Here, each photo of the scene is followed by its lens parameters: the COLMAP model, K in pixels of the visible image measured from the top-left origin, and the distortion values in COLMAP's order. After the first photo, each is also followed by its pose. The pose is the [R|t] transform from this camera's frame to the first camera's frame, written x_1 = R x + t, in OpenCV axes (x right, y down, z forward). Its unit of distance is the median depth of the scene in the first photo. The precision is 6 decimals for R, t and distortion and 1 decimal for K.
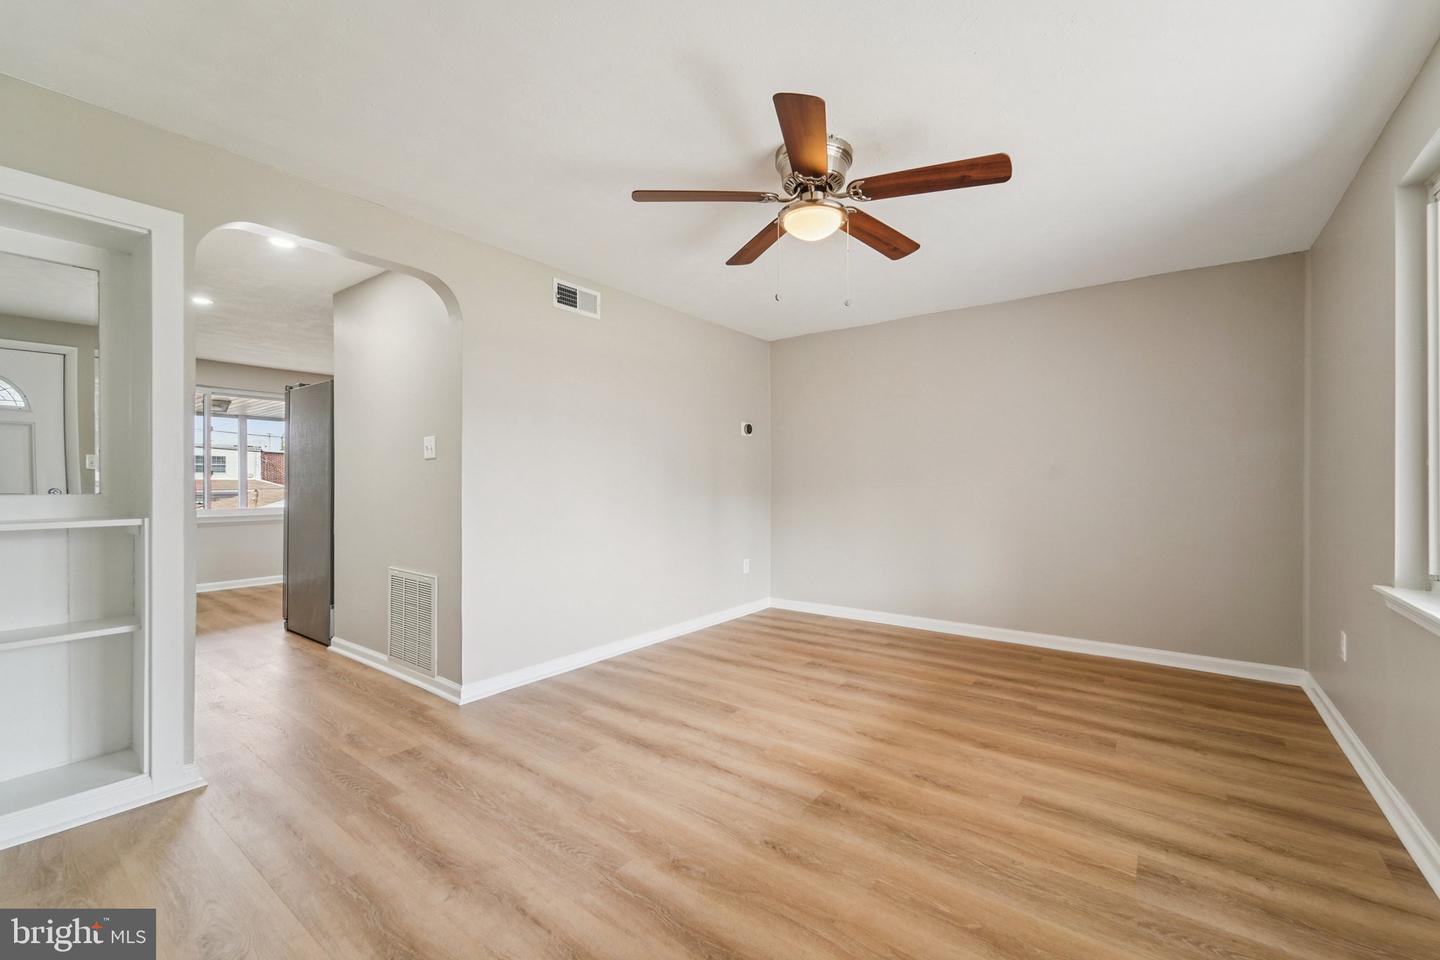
lens RADIAL K [[591.6, 0, 722.3], [0, 591.6, 476.7], [0, 0, 1]] dist [0.000887, -0.002716]
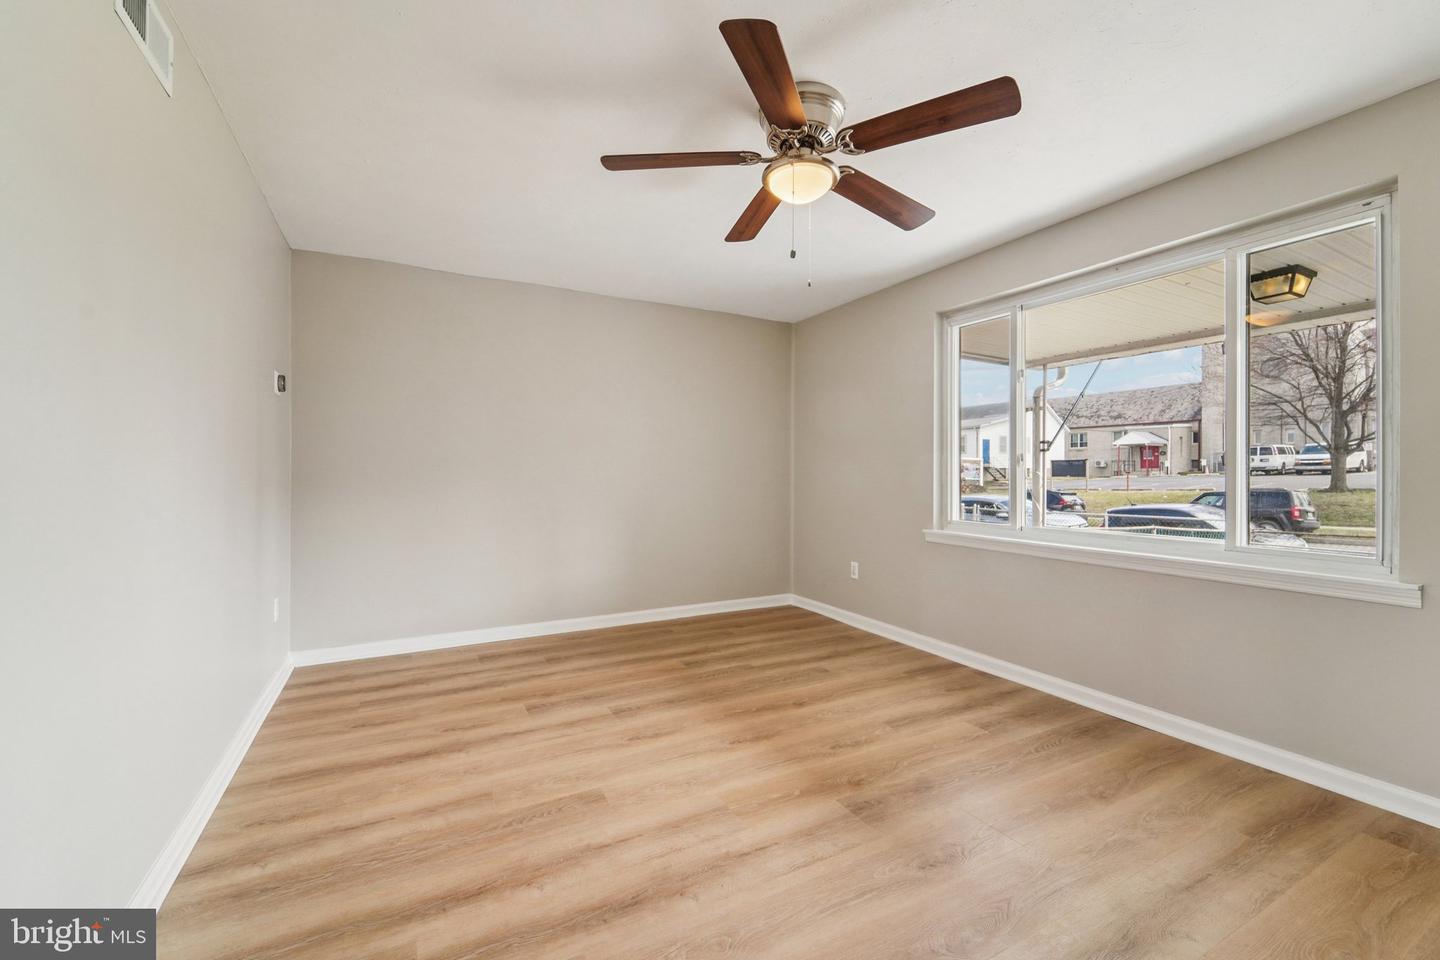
lens RADIAL K [[591.6, 0, 722.3], [0, 591.6, 476.7], [0, 0, 1]] dist [0.000887, -0.002716]
pose [[0.413070, -0.004613, 0.910688, -0.536600], [-0.009452, 0.999912, 0.009353, 0.007681], [-0.910650, -0.012471, 0.412990, 0.558369]]
